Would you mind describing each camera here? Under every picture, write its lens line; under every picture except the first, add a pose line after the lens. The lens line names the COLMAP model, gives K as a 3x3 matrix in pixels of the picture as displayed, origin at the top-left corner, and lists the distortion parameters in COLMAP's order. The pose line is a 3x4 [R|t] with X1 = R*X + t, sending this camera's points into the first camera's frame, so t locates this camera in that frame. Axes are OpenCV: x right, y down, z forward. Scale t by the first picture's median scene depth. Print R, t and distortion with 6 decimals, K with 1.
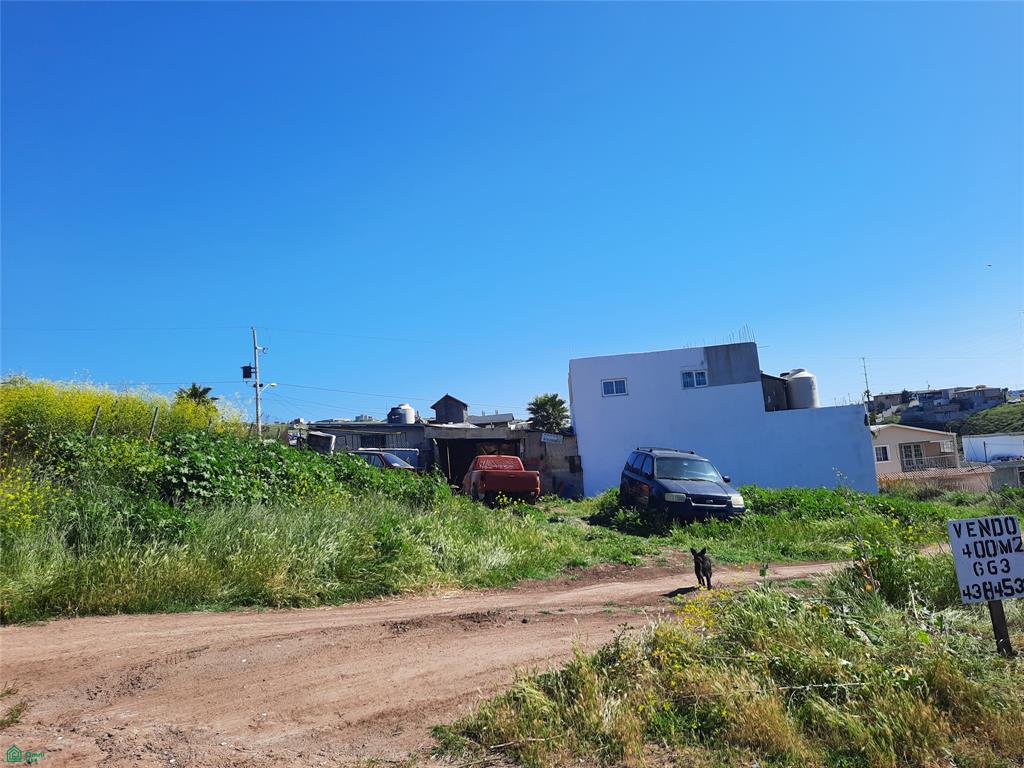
lens RADIAL K [[748.6, 0, 518.1], [0, 748.6, 388.9], [0, 0, 1]] dist [0.047489, -0.015435]
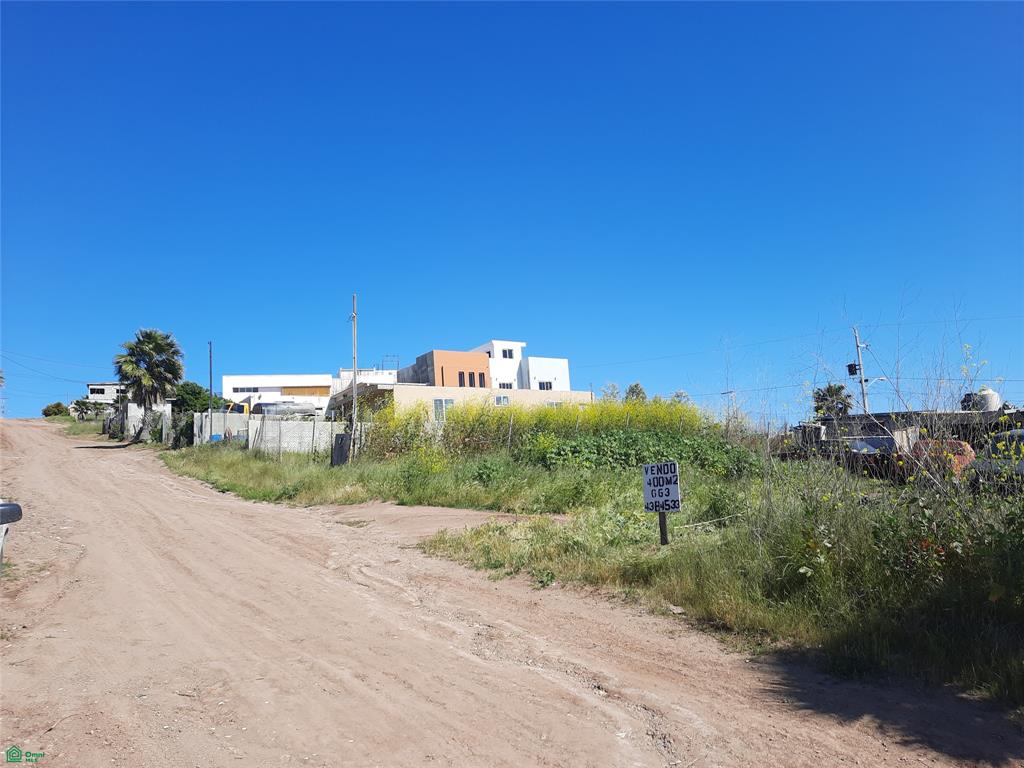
lens RADIAL K [[748.6, 0, 511.4], [0, 748.6, 384.1], [0, 0, 1]] dist [0.047489, -0.015435]
pose [[0.592386, -0.082024, -0.801468, 1.754017], [0.080460, 0.995854, -0.042448, 0.040263], [0.801626, -0.039341, 0.596529, -0.232439]]
